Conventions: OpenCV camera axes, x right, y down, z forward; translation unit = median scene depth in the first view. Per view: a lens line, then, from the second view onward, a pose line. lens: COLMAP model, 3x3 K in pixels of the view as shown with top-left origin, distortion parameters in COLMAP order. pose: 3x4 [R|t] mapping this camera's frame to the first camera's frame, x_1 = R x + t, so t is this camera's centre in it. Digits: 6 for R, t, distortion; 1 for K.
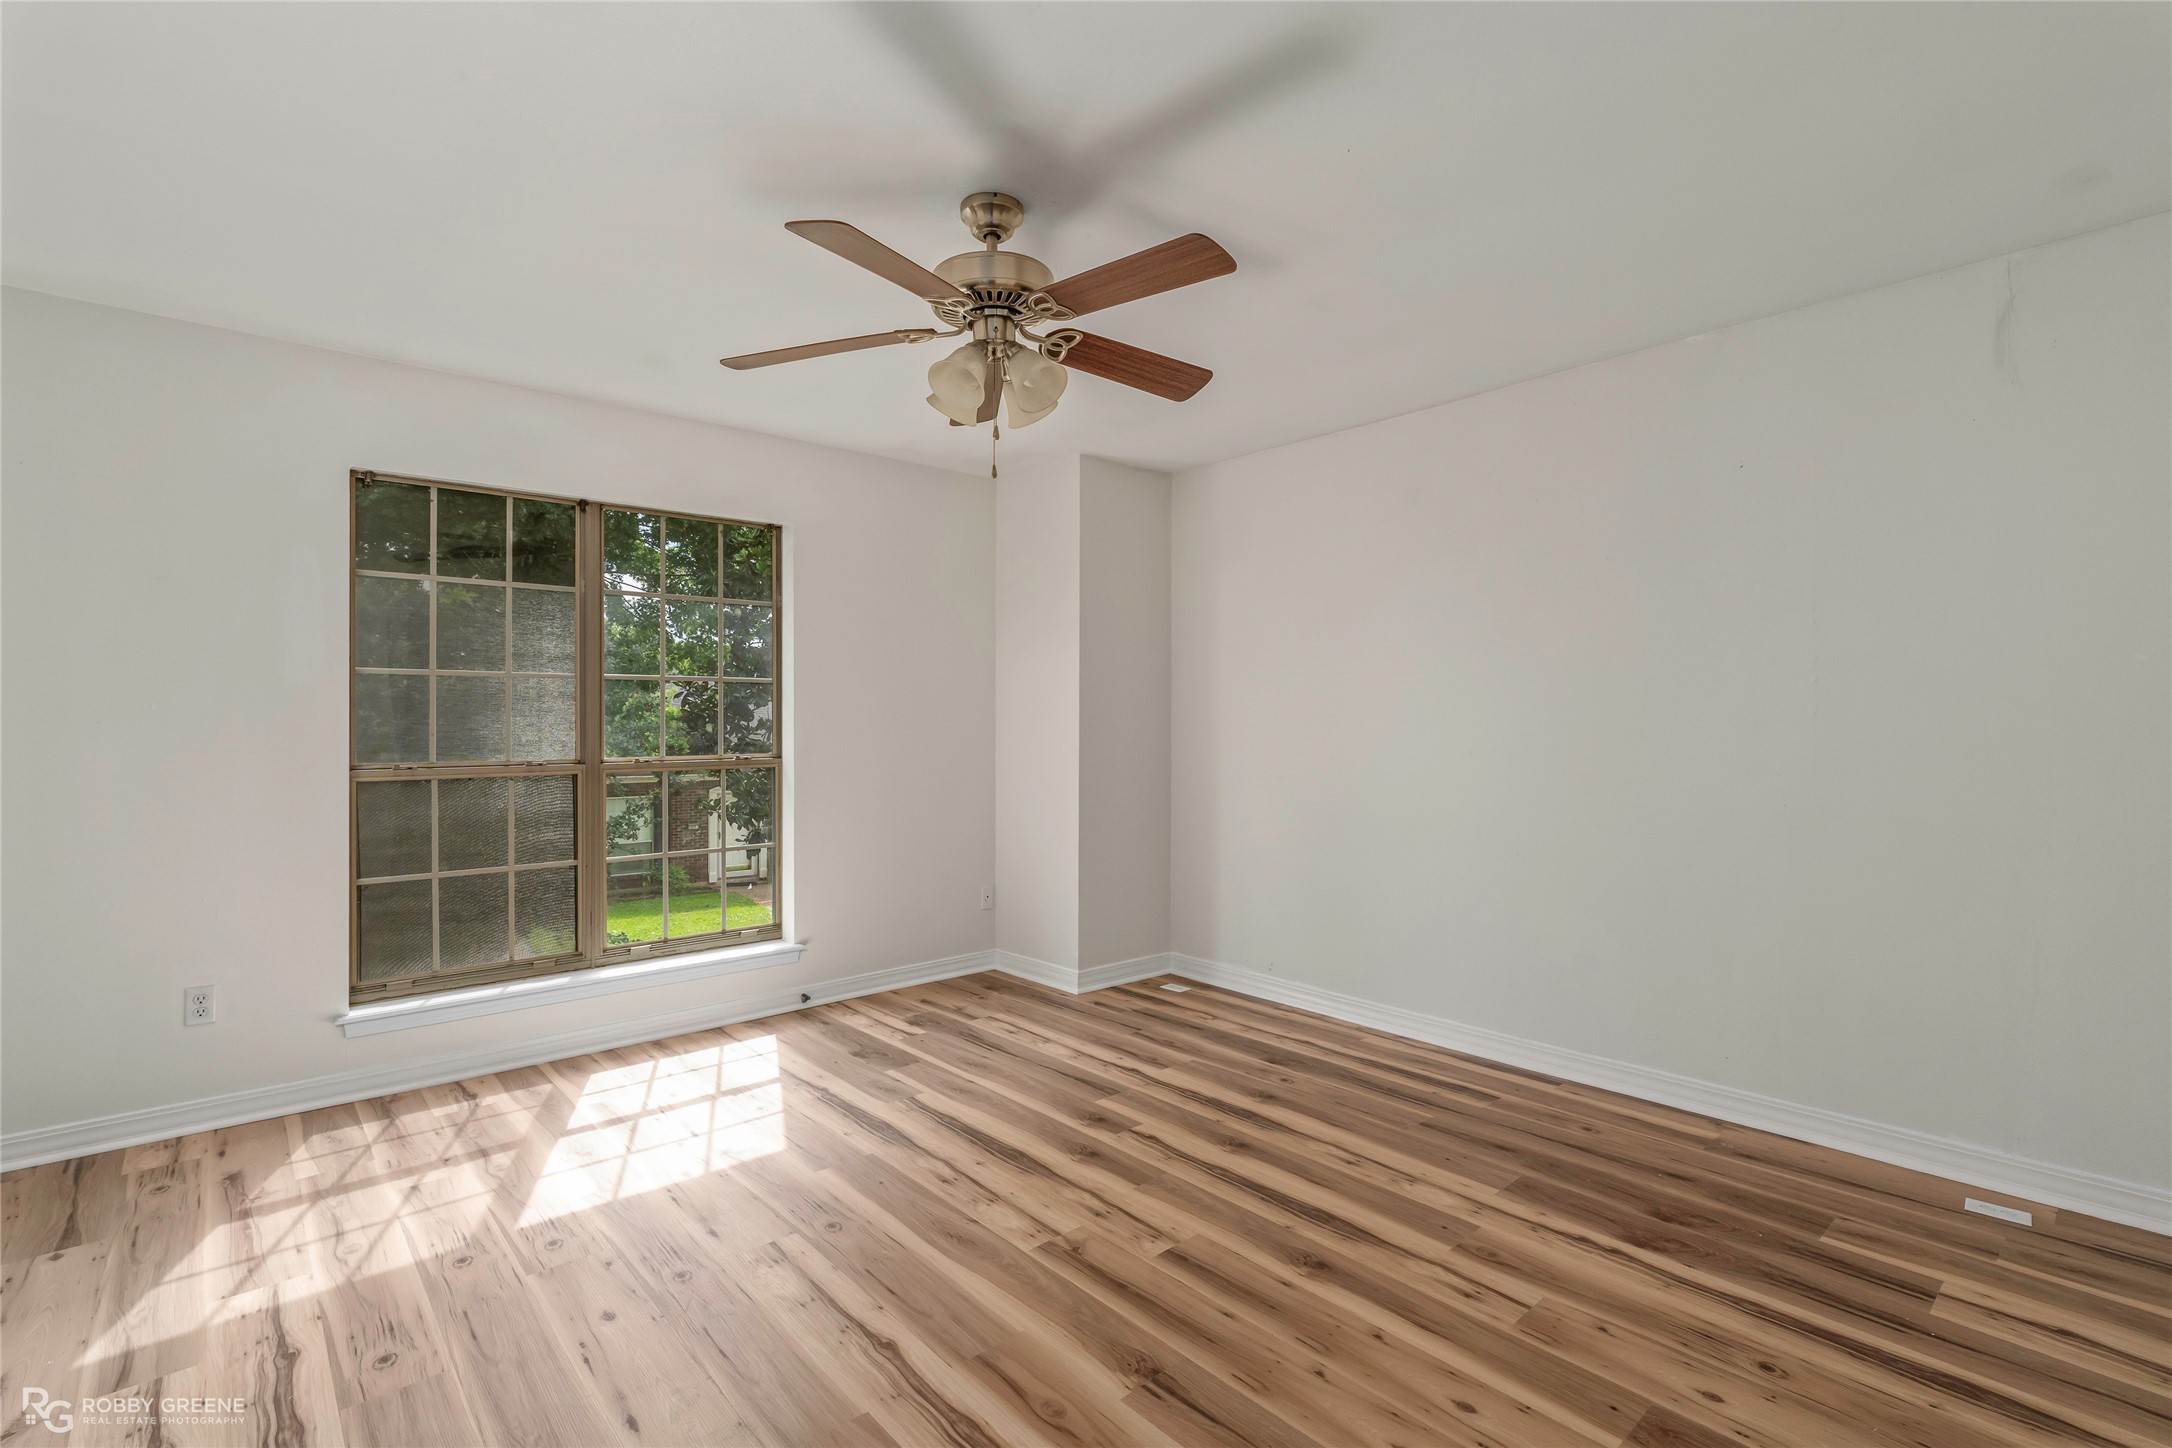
lens RADIAL K [[977.5, 0, 1081.2], [0, 977.5, 710.6], [0, 0, 1]] dist [-0.002206, 0.000399]
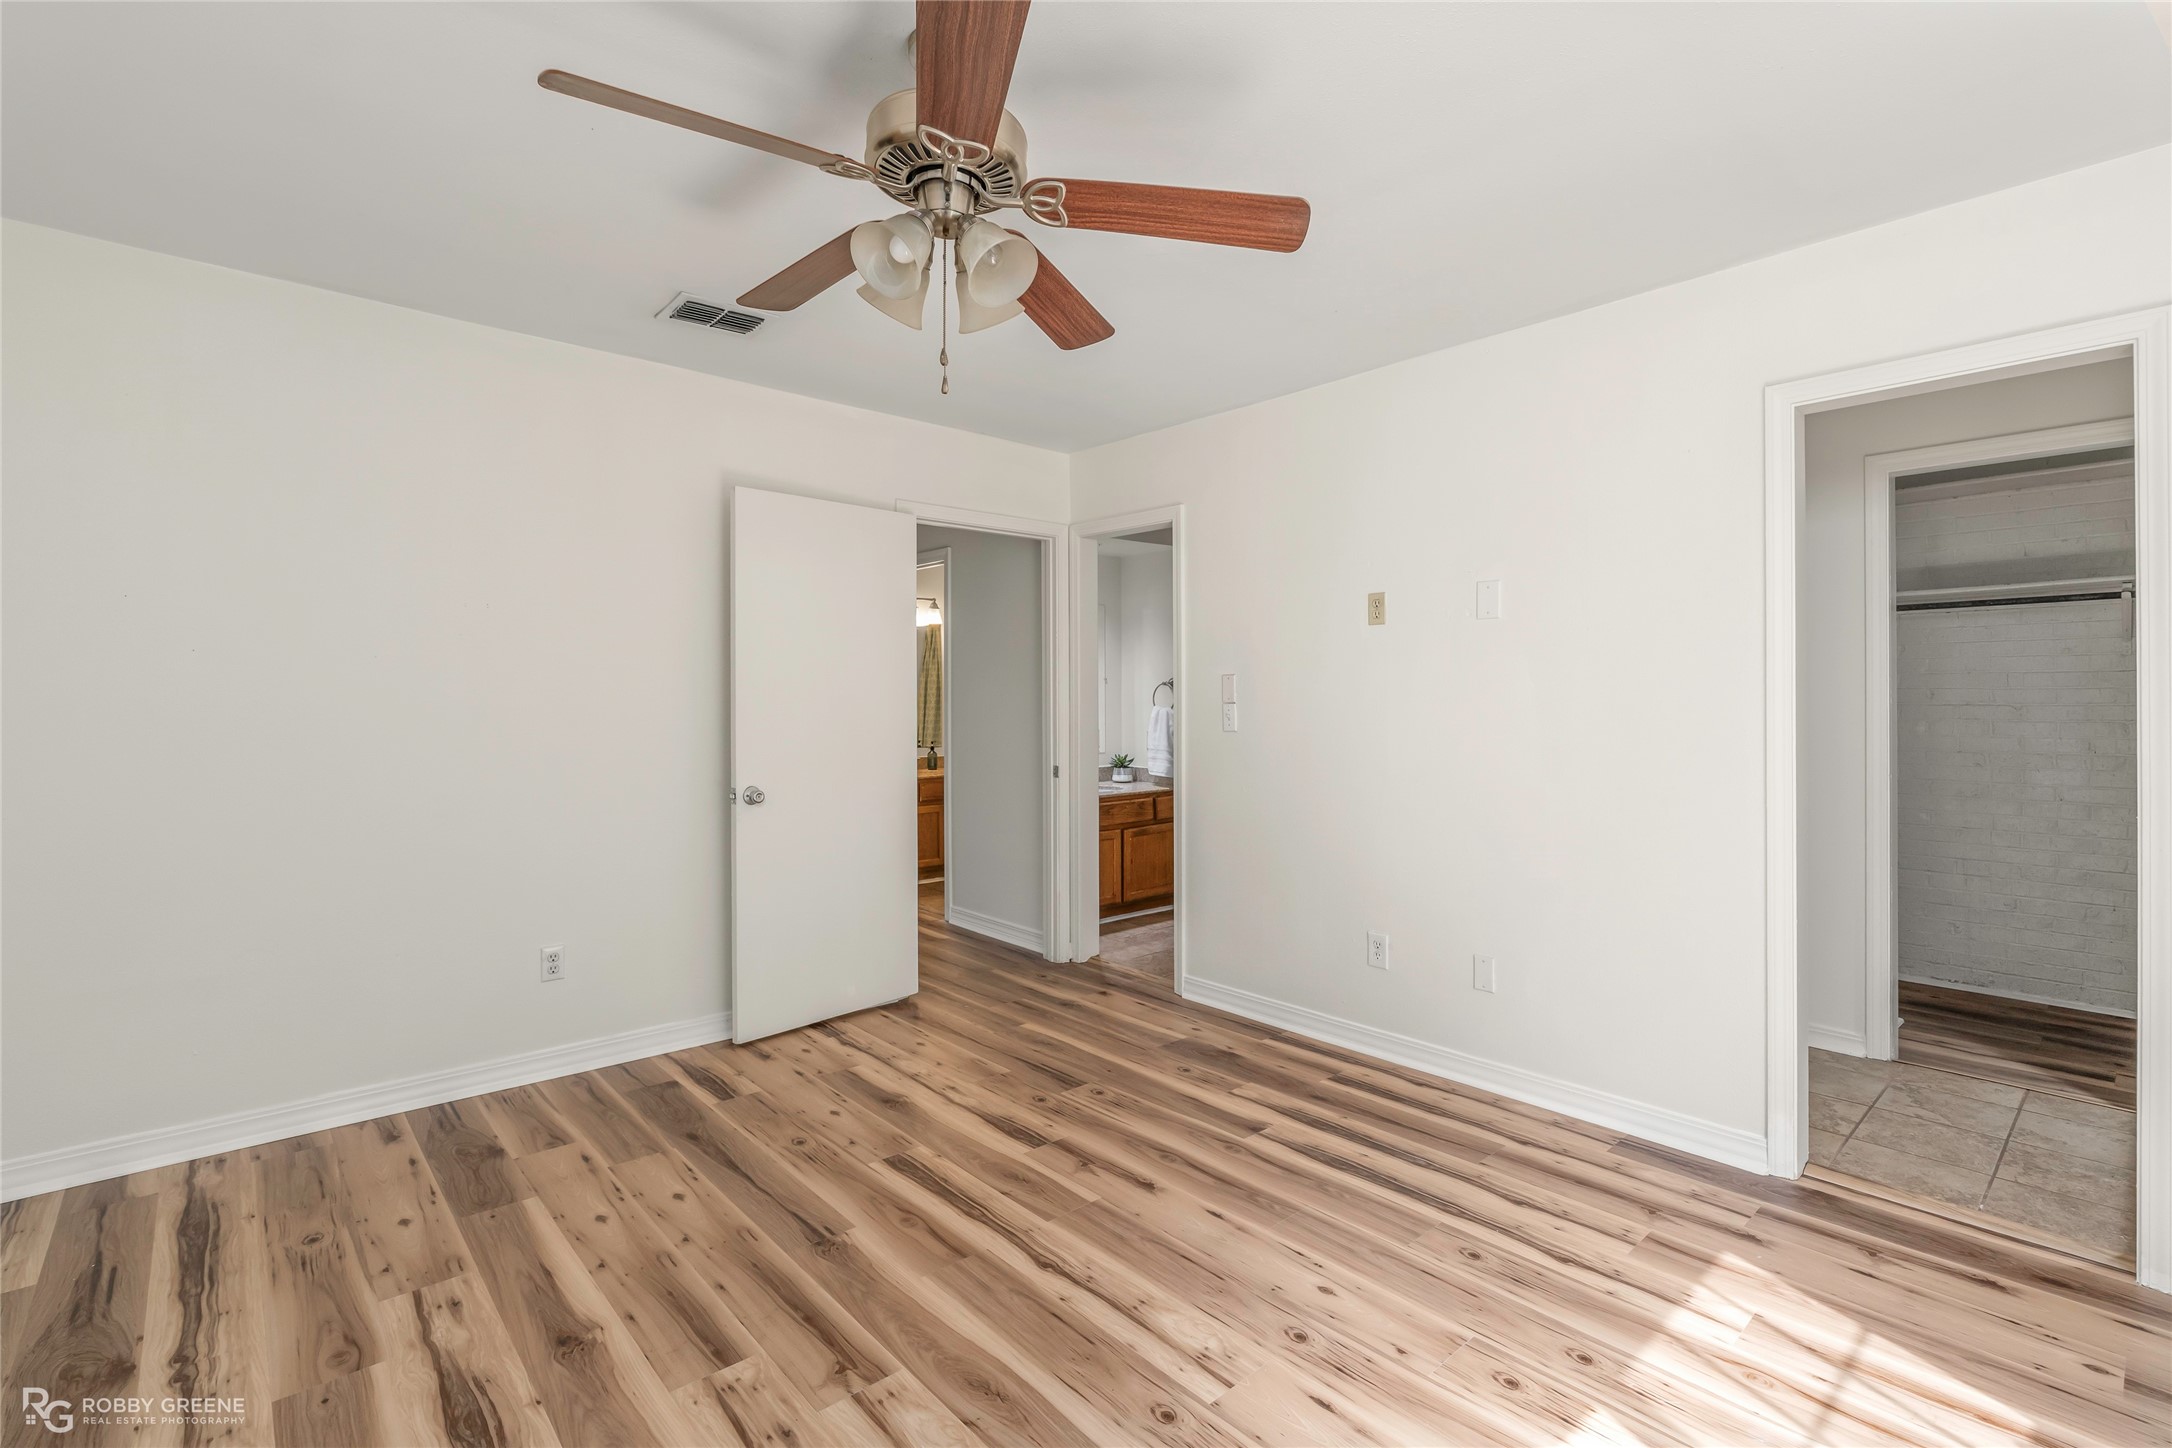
lens RADIAL K [[977.5, 0, 1081.2], [0, 977.5, 710.6], [0, 0, 1]] dist [-0.002206, 0.000399]
pose [[-0.999979, -0.001879, -0.006255, -0.212645], [-0.001880, 0.999998, 0.000138, 0.012989], [0.006255, 0.000150, -0.999980, 1.952627]]
